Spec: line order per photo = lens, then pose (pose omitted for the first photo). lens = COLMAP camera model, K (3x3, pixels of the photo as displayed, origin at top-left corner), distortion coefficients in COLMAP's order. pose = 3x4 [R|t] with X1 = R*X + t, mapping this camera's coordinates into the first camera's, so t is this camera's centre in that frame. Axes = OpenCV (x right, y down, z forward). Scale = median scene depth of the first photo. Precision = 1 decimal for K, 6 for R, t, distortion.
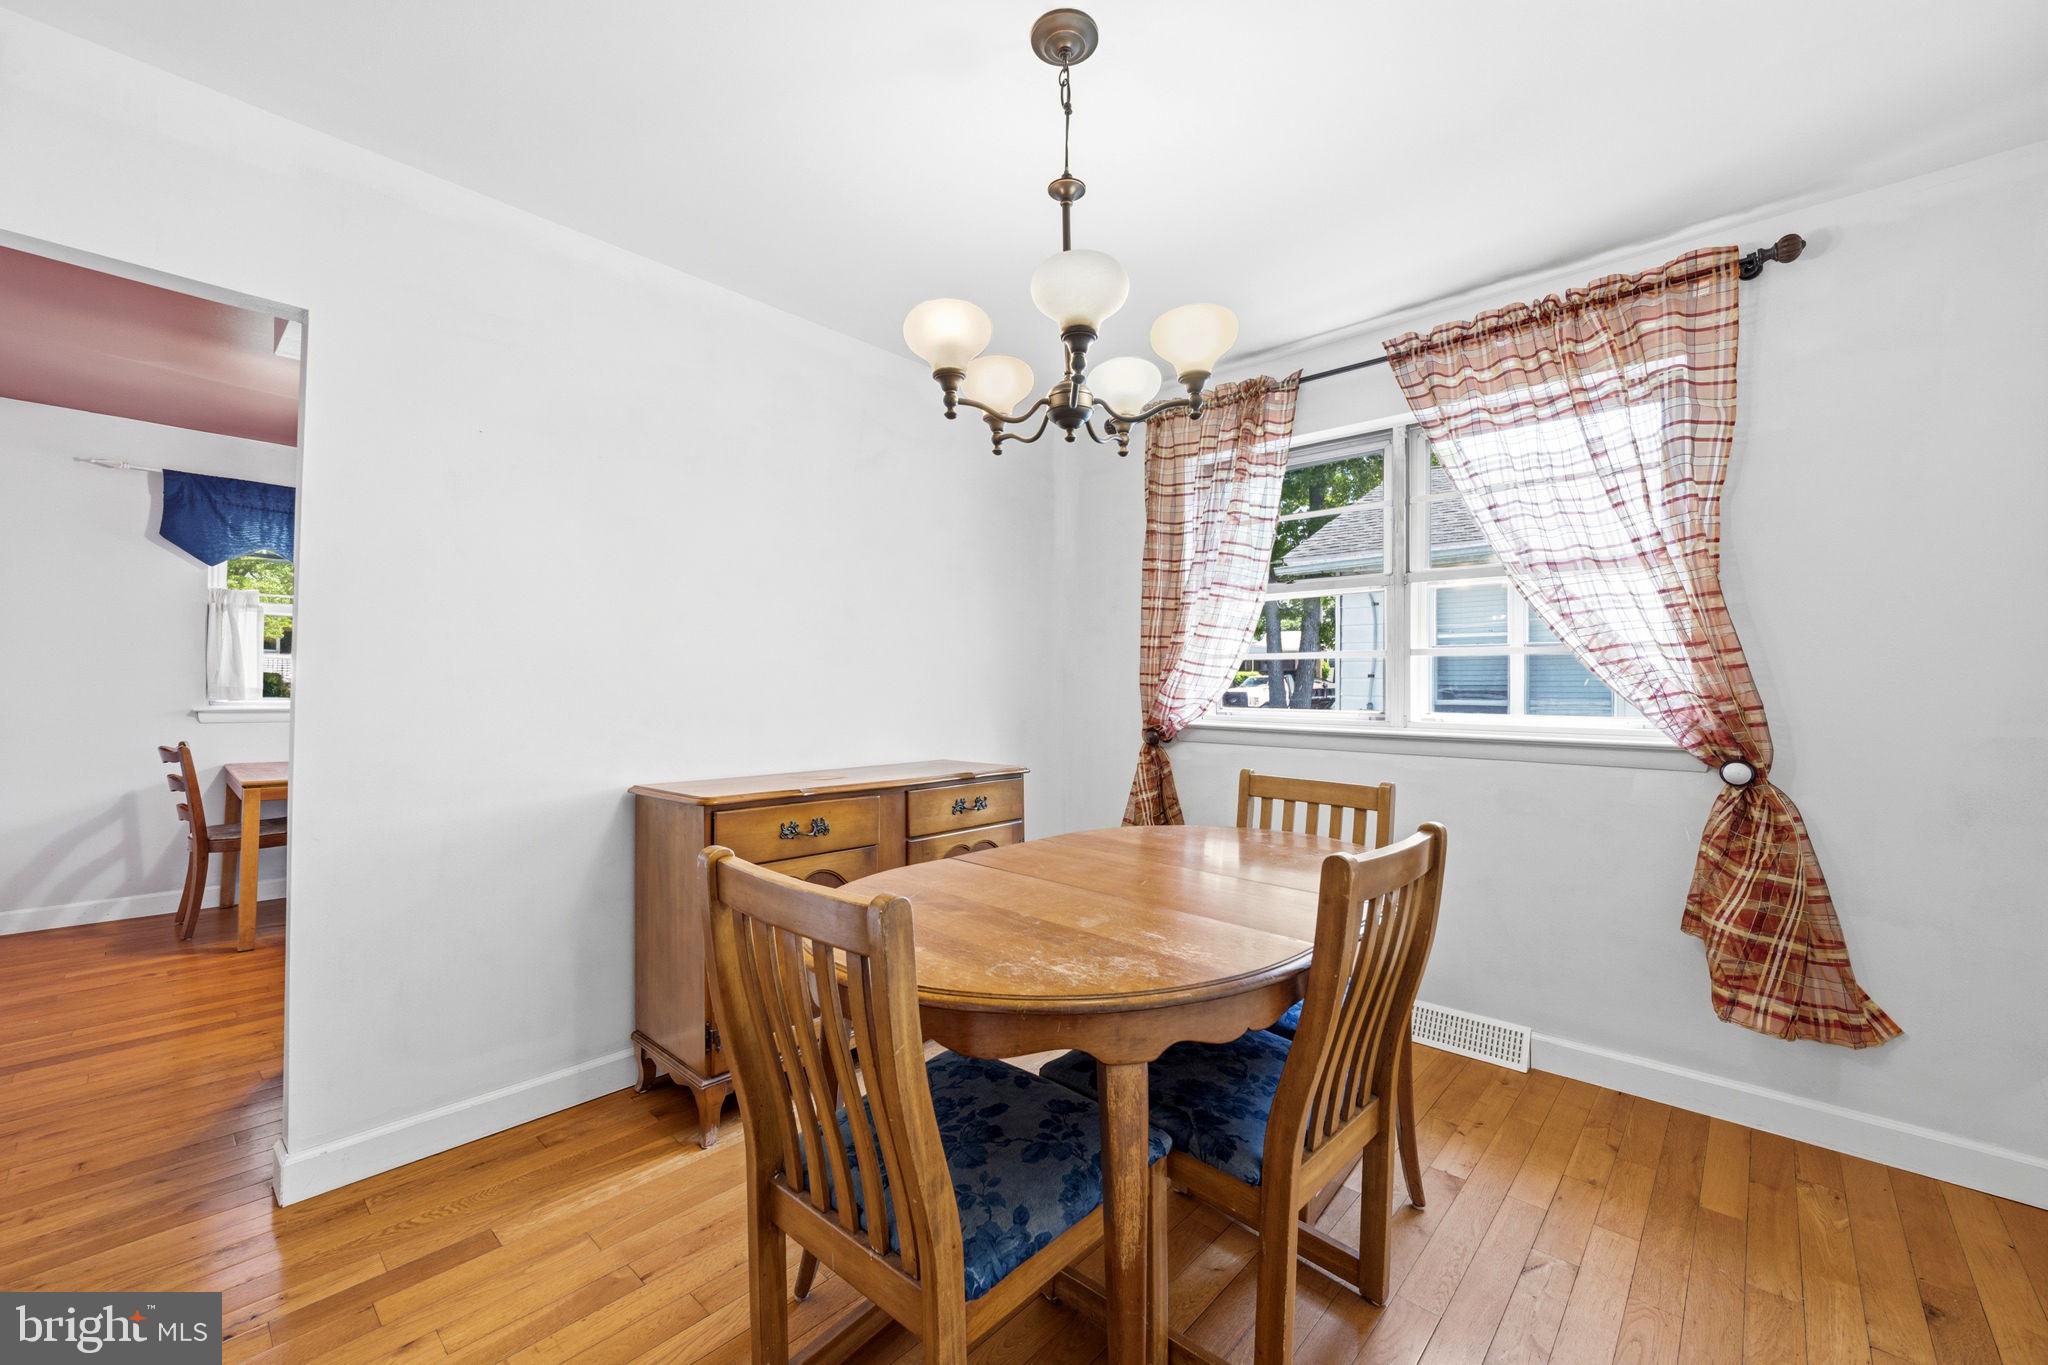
lens RADIAL K [[806.8, 0, 1030.5], [0, 806.8, 680.2], [0, 0, 1]] dist [-0.002682, 0.000749]
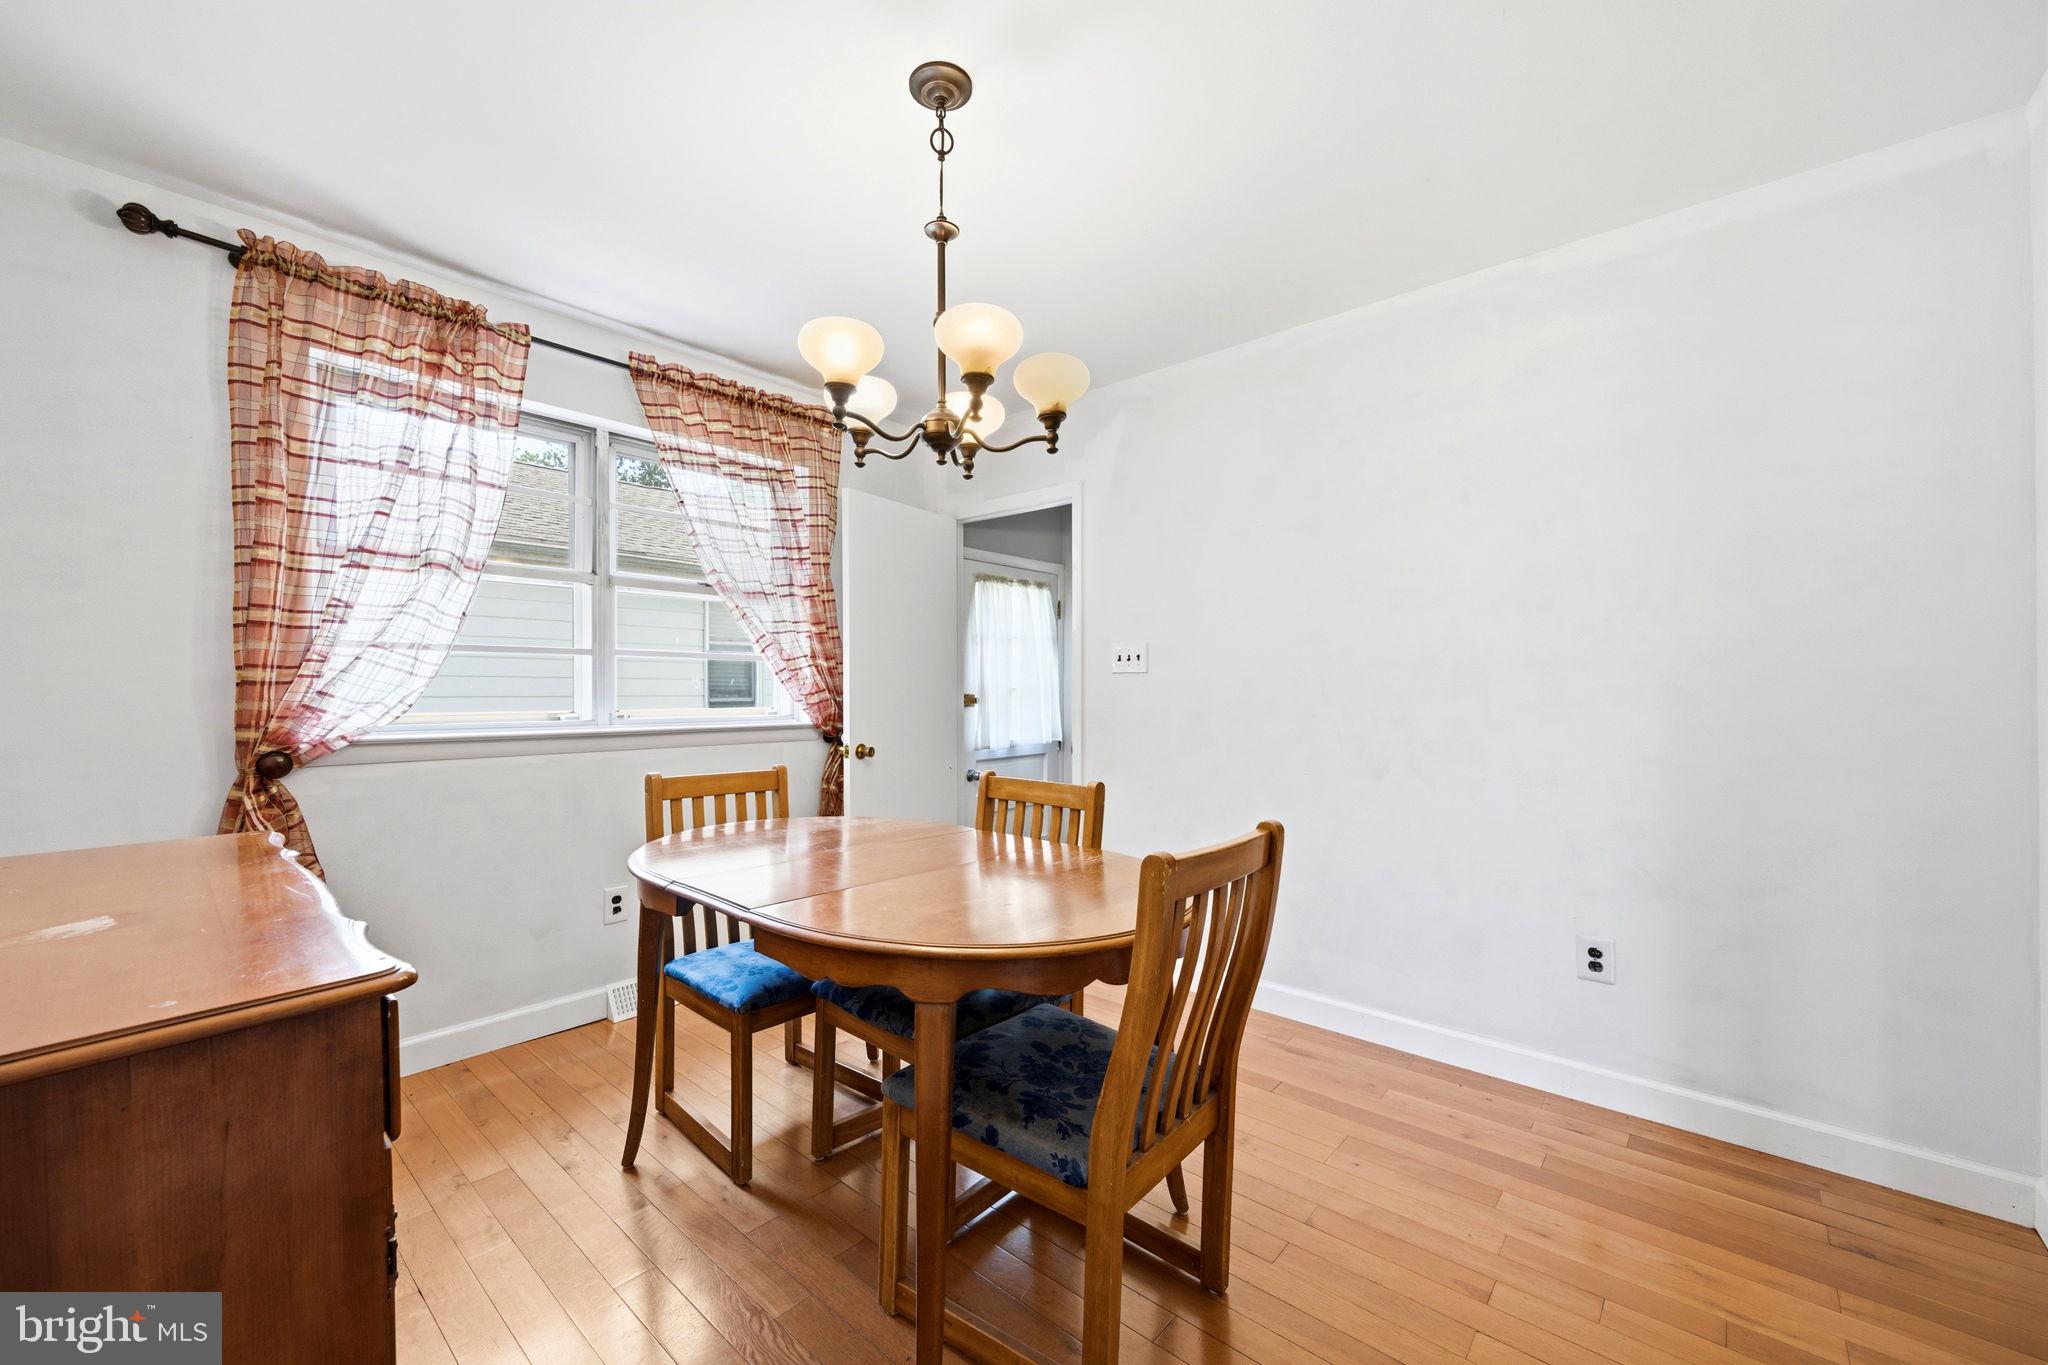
lens RADIAL K [[806.8, 0, 1027.6], [0, 806.8, 691.8], [0, 0, 1]] dist [-0.002682, 0.000749]
pose [[-0.024226, -0.012111, 0.999633, -0.657392], [-0.011039, 0.999869, 0.011846, -0.002370], [-0.999646, -0.010748, -0.024357, 0.553276]]
